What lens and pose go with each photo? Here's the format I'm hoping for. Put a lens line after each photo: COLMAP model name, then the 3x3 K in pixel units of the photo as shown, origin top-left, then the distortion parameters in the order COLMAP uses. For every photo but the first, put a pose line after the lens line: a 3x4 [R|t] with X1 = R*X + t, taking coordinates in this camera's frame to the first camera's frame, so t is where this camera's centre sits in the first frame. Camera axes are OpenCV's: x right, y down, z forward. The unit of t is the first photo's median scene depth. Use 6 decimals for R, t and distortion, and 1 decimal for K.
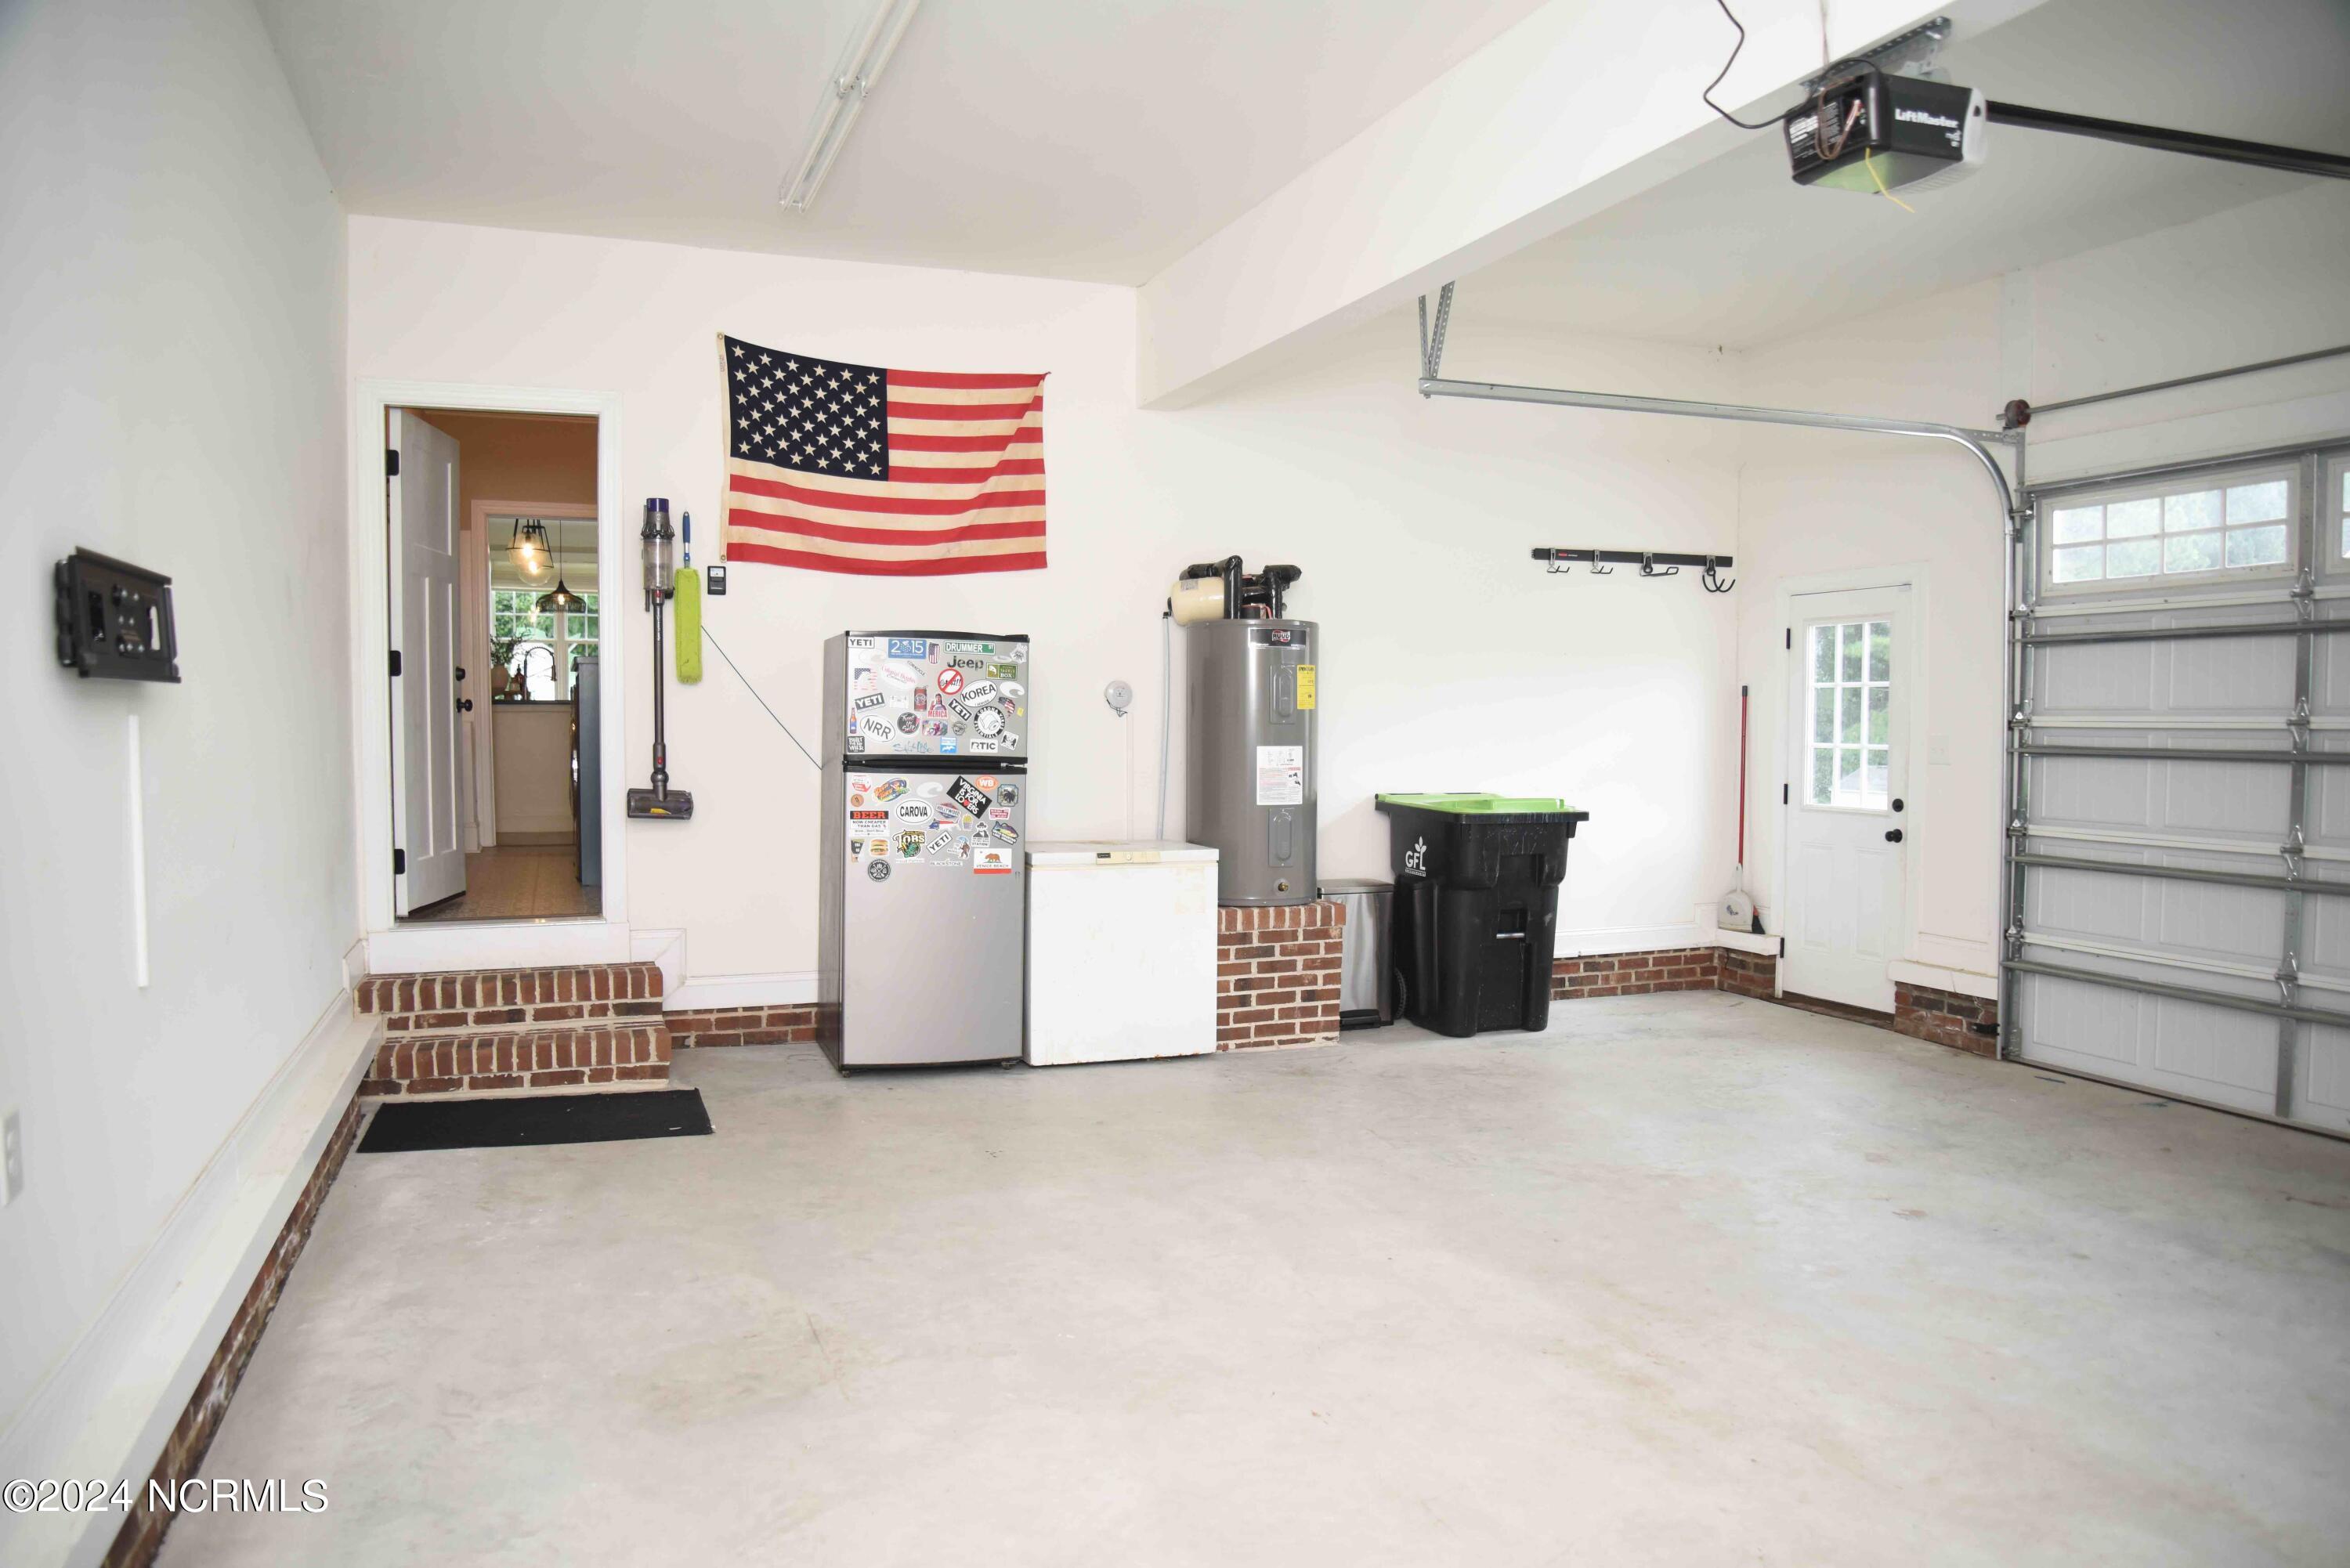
lens RADIAL K [[1607.3, 0, 1167.8], [0, 1607.3, 799.8], [0, 0, 1]] dist [-0.069761, 0.026839]
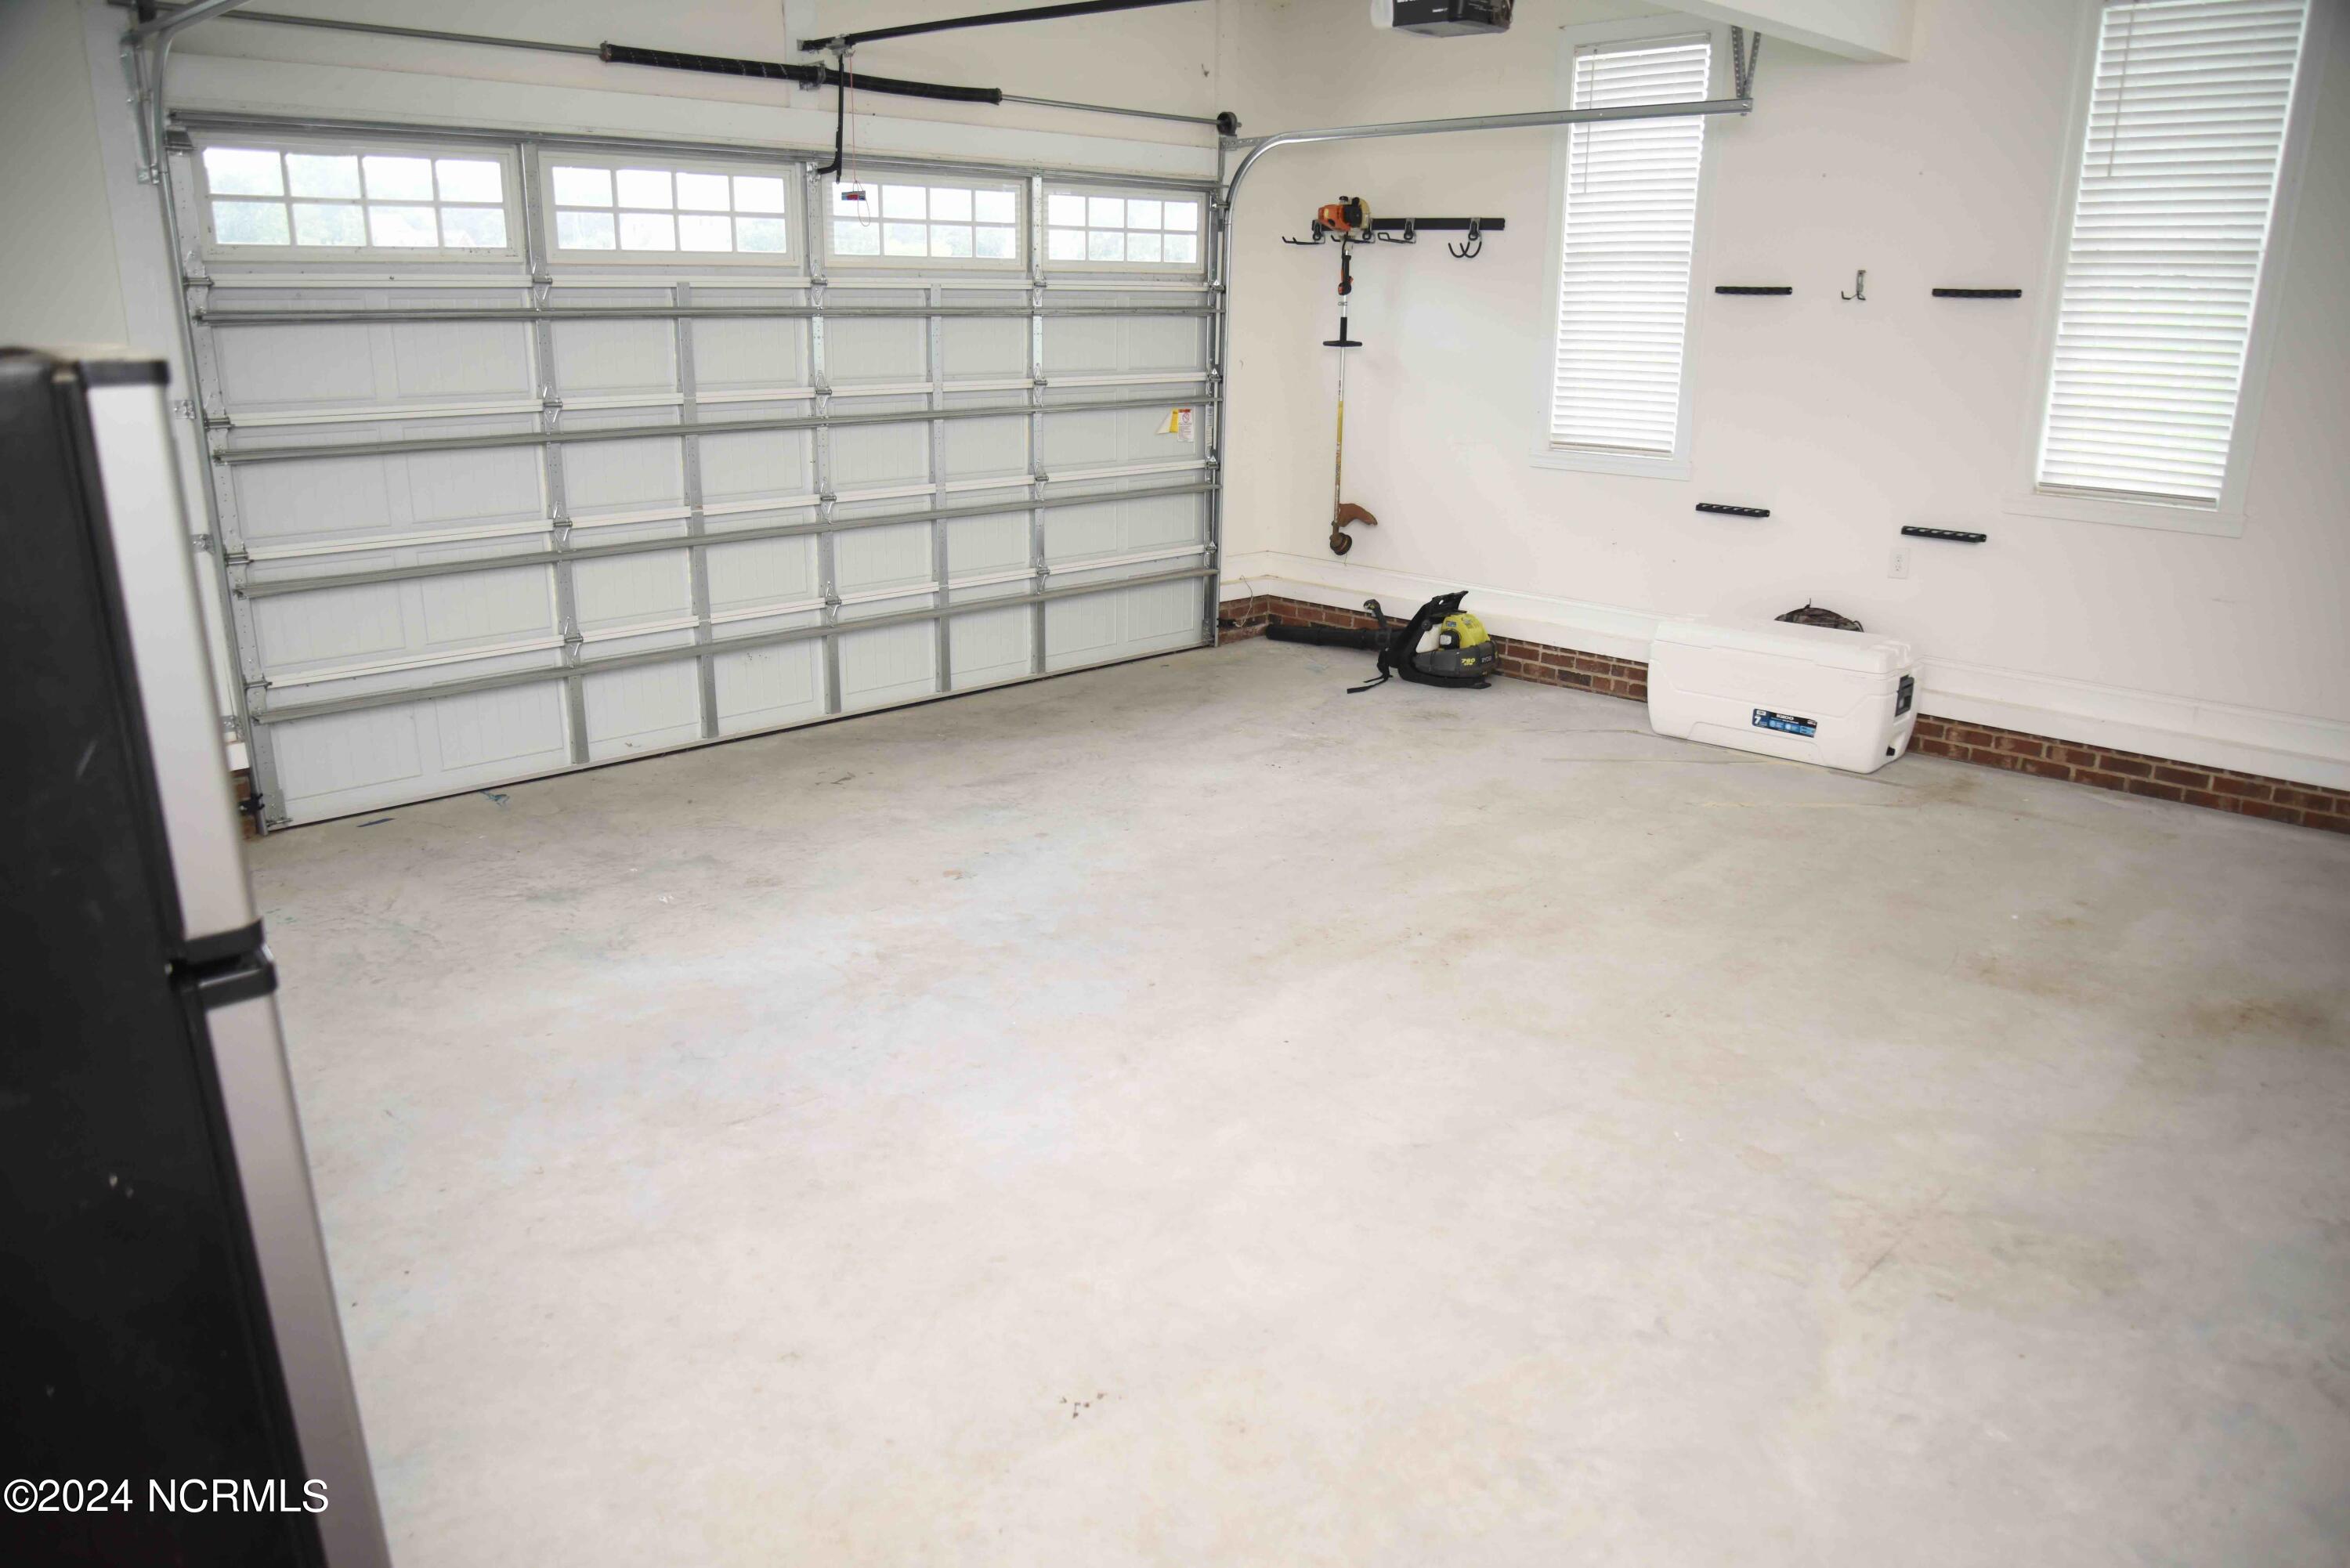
lens RADIAL K [[1607.3, 0, 1167.8], [0, 1607.3, 799.8], [0, 0, 1]] dist [-0.069761, 0.026839]
pose [[-0.397542, -0.273613, 0.875840, -0.609985], [0.038436, 0.948704, 0.313822, -0.151248], [-0.916779, 0.158422, -0.366633, 1.323264]]
